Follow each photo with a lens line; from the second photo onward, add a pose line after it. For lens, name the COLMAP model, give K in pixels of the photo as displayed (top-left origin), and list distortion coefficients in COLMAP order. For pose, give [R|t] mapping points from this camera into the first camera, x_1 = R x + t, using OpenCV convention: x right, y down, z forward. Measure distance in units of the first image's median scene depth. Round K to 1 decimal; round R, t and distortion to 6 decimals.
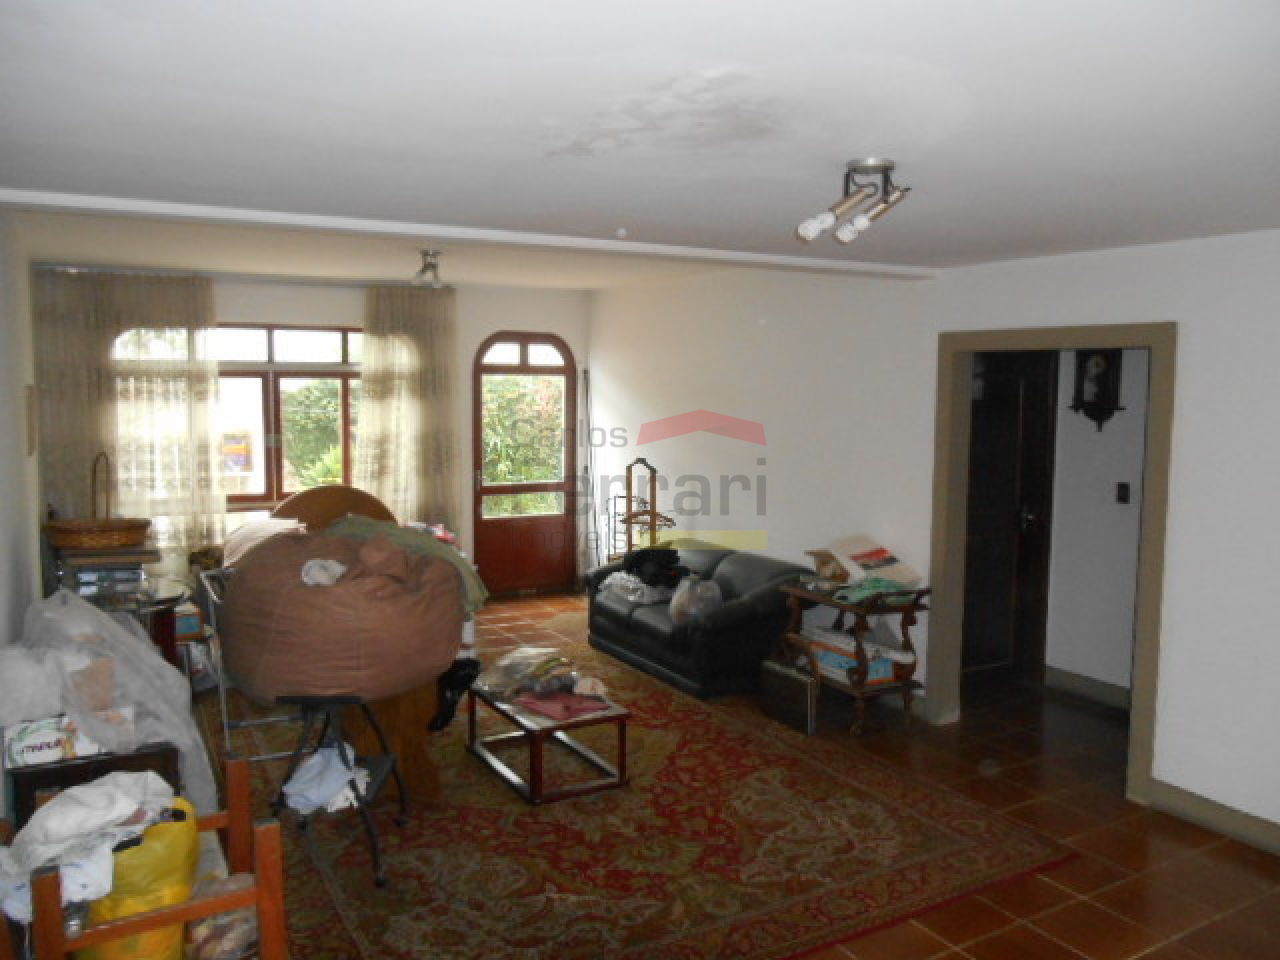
lens RADIAL K [[1010.0, 0, 640.0], [0, 1010.0, 480.0], [0, 0, 1]] dist [0.004397, 0.000719]
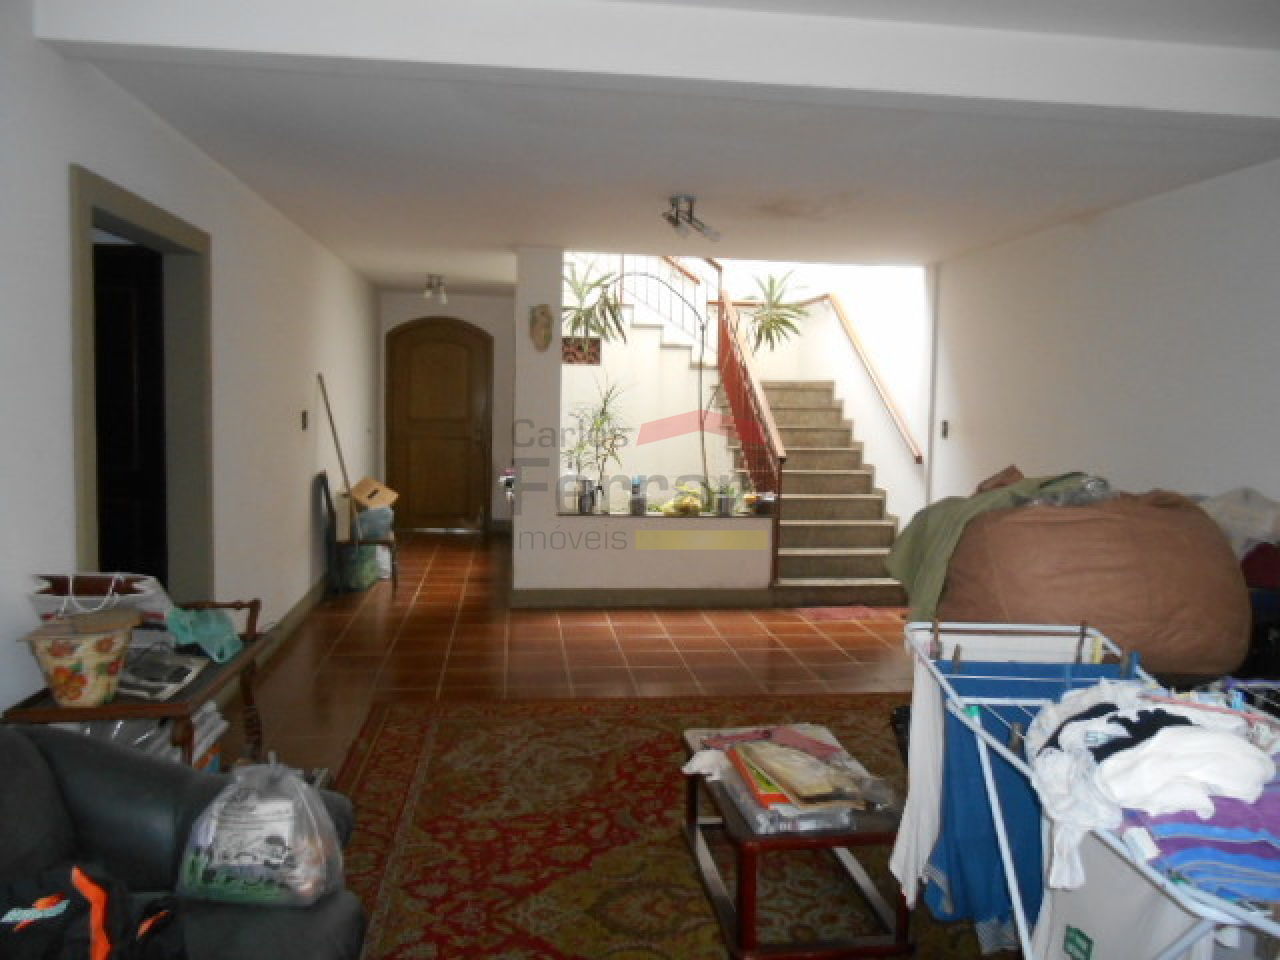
lens RADIAL K [[1010.0, 0, 640.0], [0, 1010.0, 480.0], [0, 0, 1]] dist [0.004397, 0.000719]
pose [[-0.923519, -0.063182, 0.378313, -0.247251], [0.003973, 0.984710, 0.174156, -0.082065], [-0.383533, 0.162339, -0.909147, 1.640056]]
